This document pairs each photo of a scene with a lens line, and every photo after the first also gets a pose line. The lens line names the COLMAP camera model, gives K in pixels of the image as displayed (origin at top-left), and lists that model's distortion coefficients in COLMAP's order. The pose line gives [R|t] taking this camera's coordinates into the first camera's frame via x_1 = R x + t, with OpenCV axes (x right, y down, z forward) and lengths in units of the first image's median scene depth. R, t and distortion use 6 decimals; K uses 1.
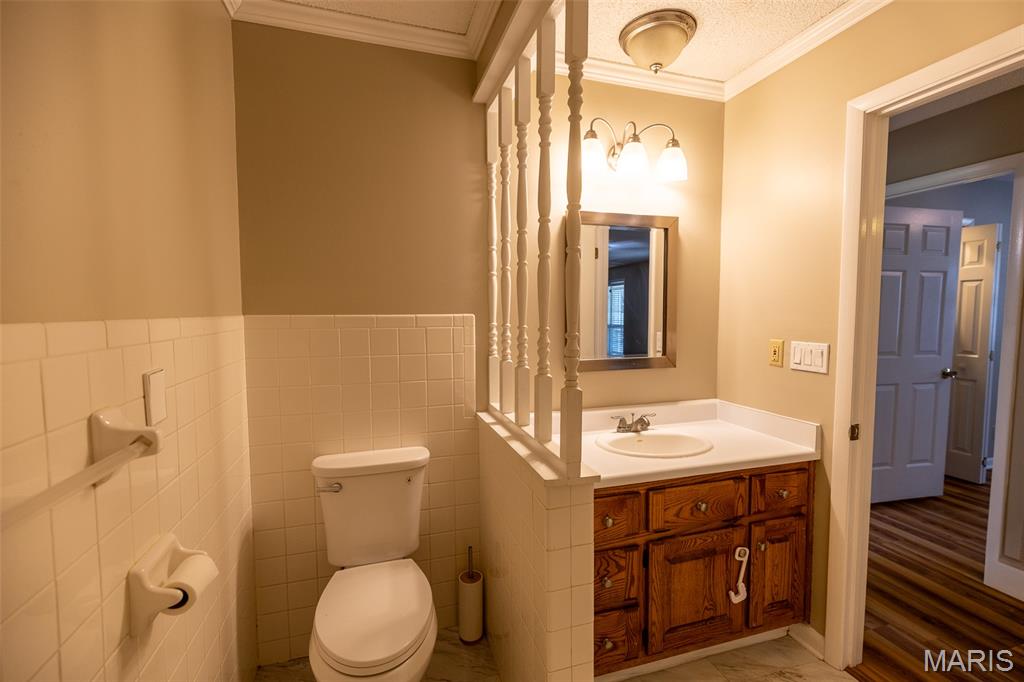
lens RADIAL K [[434.3, 0, 512.5], [0, 434.3, 340.2], [0, 0, 1]] dist [0.001662, -0.000004]
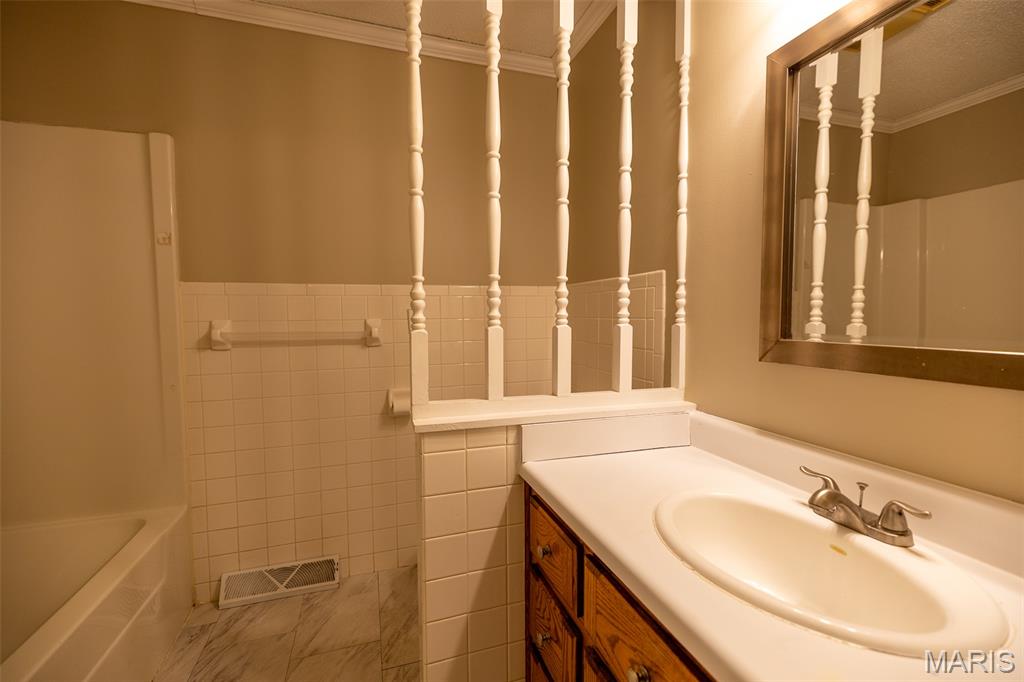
lens RADIAL K [[434.3, 0, 512.5], [0, 434.3, 340.2], [0, 0, 1]] dist [0.001662, -0.000004]
pose [[0.013449, 0.054248, -0.998437, 0.673434], [-0.052817, 0.997172, 0.053468, 0.038090], [0.998514, 0.052016, 0.016276, 0.695624]]
